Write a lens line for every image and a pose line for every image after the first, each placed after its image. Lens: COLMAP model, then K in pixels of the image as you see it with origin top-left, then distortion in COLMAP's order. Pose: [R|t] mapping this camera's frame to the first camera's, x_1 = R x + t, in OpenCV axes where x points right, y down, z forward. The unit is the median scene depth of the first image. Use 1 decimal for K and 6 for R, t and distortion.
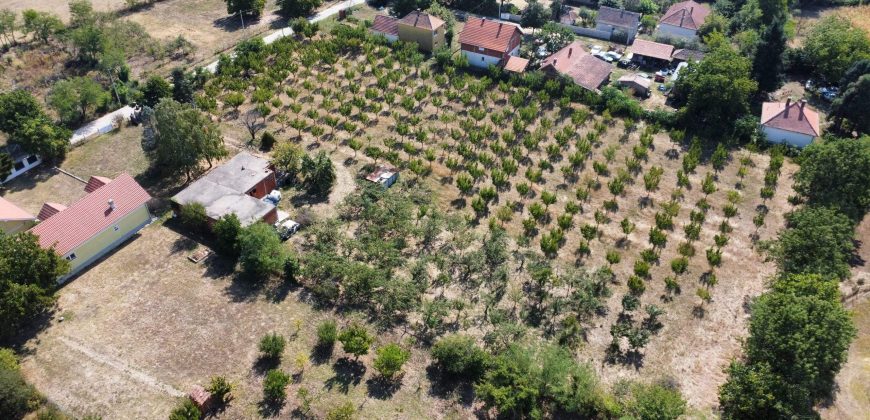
lens RADIAL K [[631.4, 0, 432.9], [0, 631.4, 207.7], [0, 0, 1]] dist [-0.024792, -0.015170]
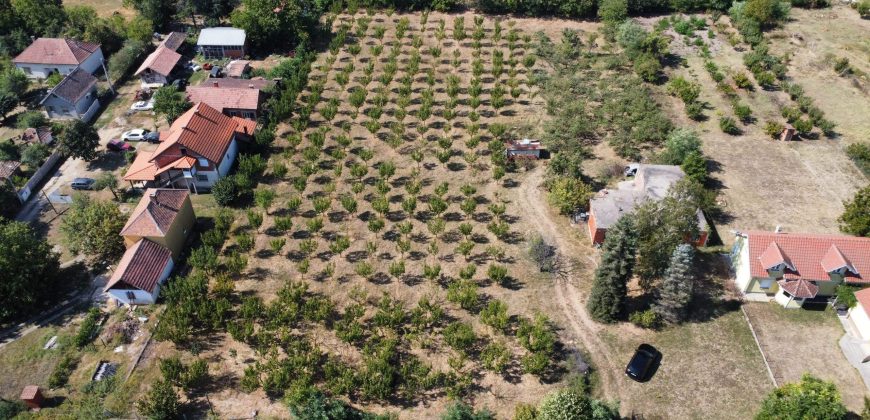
lens RADIAL K [[631.4, 0, 432.9], [0, 631.4, 207.7], [0, 0, 1]] dist [-0.024792, -0.015170]
pose [[-0.458700, -0.569300, 0.682270, -0.727162], [0.543997, 0.427196, 0.722199, -0.784399], [-0.702610, 0.702425, 0.113742, 1.006454]]
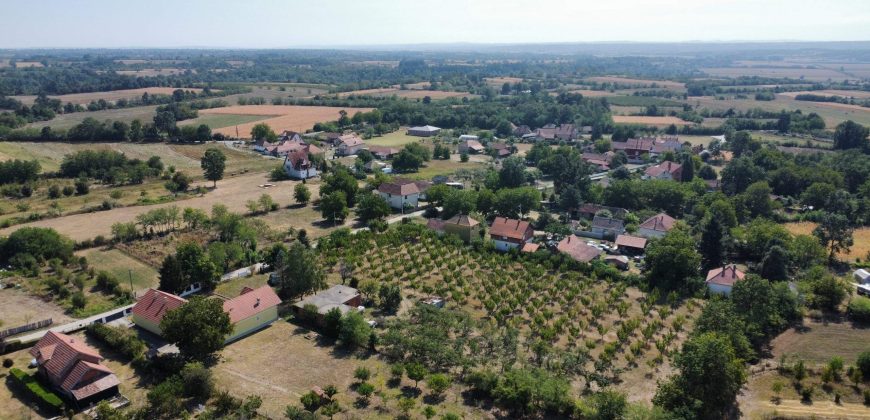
lens RADIAL K [[631.4, 0, 432.9], [0, 631.4, 207.7], [0, 0, 1]] dist [-0.024792, -0.015170]
pose [[0.997810, 0.015649, -0.064271, 0.007835], [-0.039866, 0.917602, -0.395497, 0.309775], [0.052786, 0.397193, 0.916216, -0.396315]]
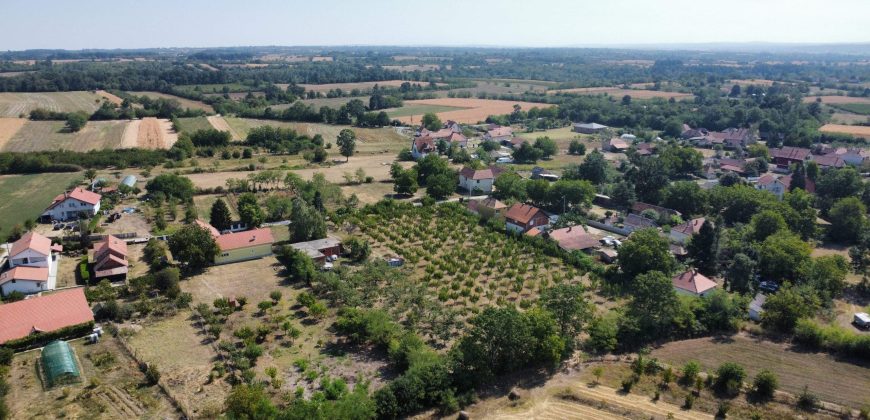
lens RADIAL K [[631.4, 0, 432.9], [0, 631.4, 207.7], [0, 0, 1]] dist [-0.024792, -0.015170]
pose [[0.881497, 0.115228, -0.457914, 0.734664], [-0.286838, 0.901005, -0.325444, 0.326106], [0.375083, 0.418225, 0.827285, -0.398812]]
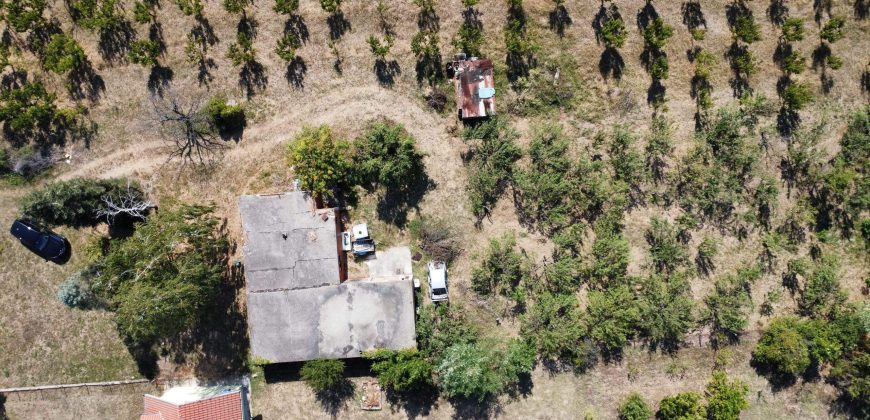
lens RADIAL K [[631.4, 0, 432.9], [0, 631.4, 207.7], [0, 0, 1]] dist [-0.024792, -0.015170]
pose [[0.826310, -0.562868, -0.019770, -0.154475], [0.345513, 0.478879, 0.807029, -0.451219], [-0.444783, -0.673687, 0.590181, 0.579339]]
